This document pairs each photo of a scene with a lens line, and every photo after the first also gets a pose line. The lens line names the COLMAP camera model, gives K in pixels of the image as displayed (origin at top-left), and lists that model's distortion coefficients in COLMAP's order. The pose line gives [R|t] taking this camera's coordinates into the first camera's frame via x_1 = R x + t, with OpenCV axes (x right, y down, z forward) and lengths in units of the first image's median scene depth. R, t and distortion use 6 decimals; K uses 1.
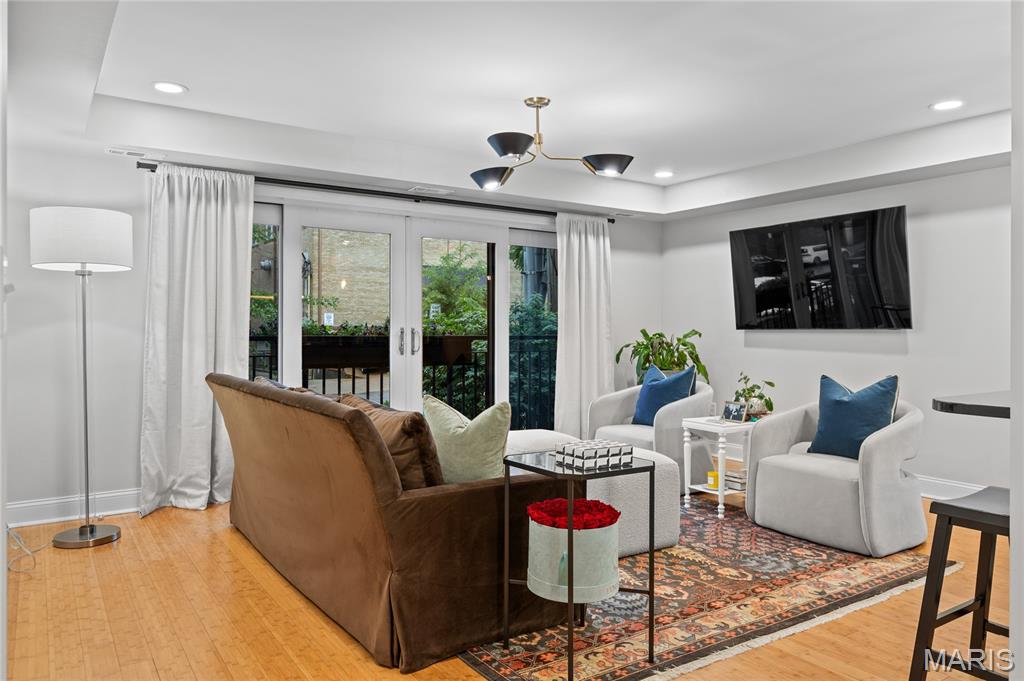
lens RADIAL K [[706.4, 0, 521.9], [0, 706.4, 332.3], [0, 0, 1]] dist [0.001530, -0.004476]
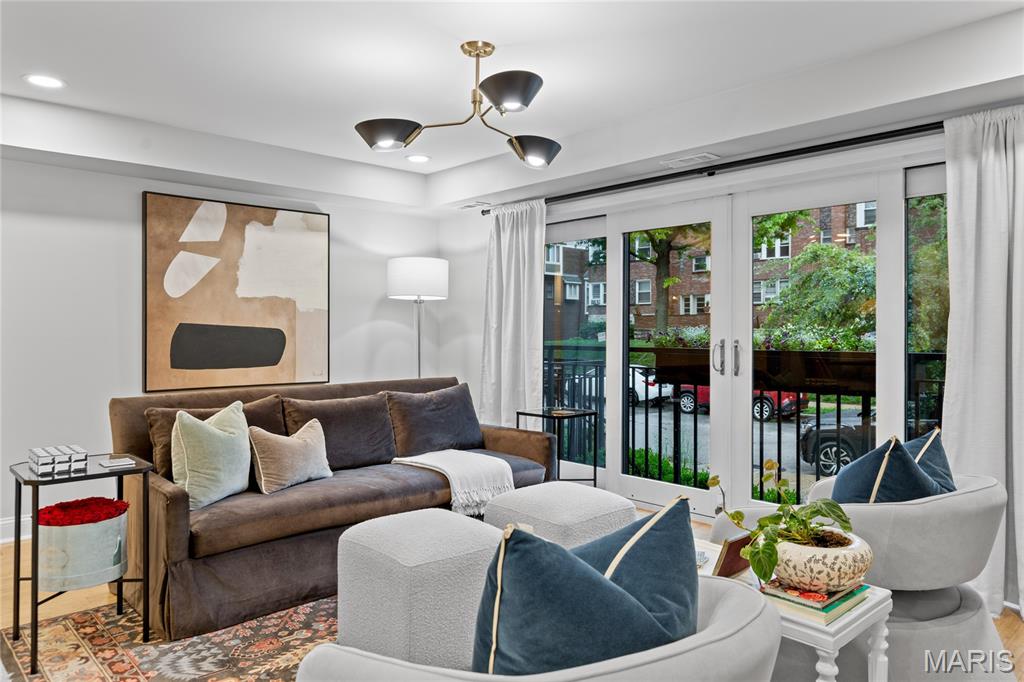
lens RADIAL K [[706.4, 0, 520.8], [0, 706.4, 335.3], [0, 0, 1]] dist [0.001530, -0.004476]
pose [[0.145153, 0.004103, -0.989401, 0.829119], [-0.002849, 0.999989, 0.003729, -0.020804], [0.989405, 0.002278, 0.145163, 0.986673]]
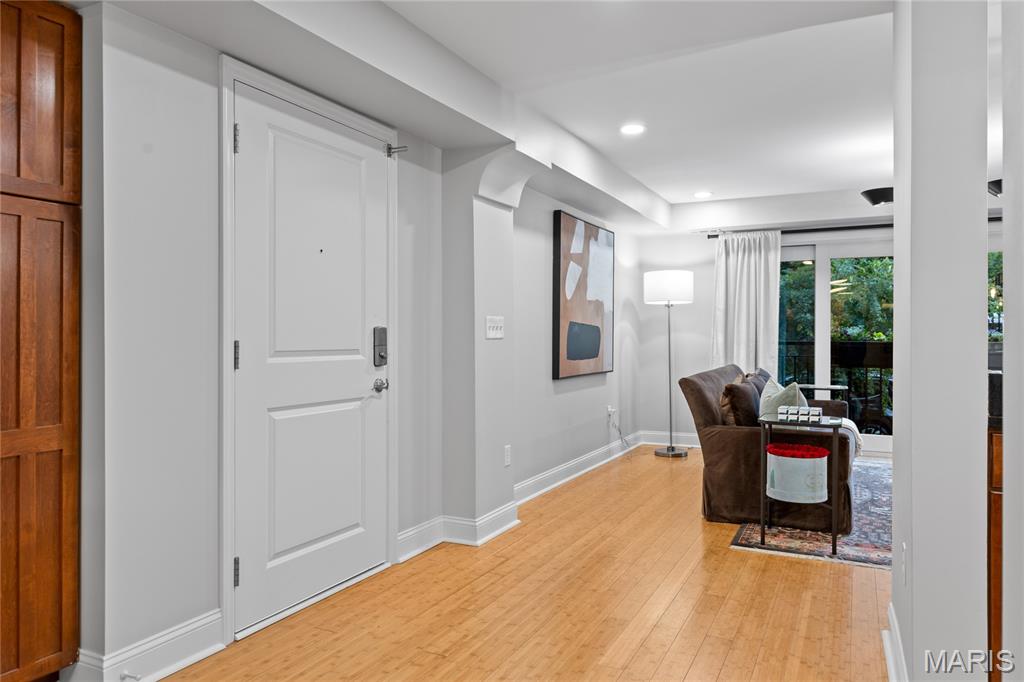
lens RADIAL K [[706.4, 0, 515.6], [0, 706.4, 337.7], [0, 0, 1]] dist [0.001530, -0.004476]
pose [[0.491560, -0.000989, -0.870843, 0.747404], [0.000070, 0.999999, -0.001096, -0.000146], [0.870844, 0.000478, 0.491560, -0.223066]]
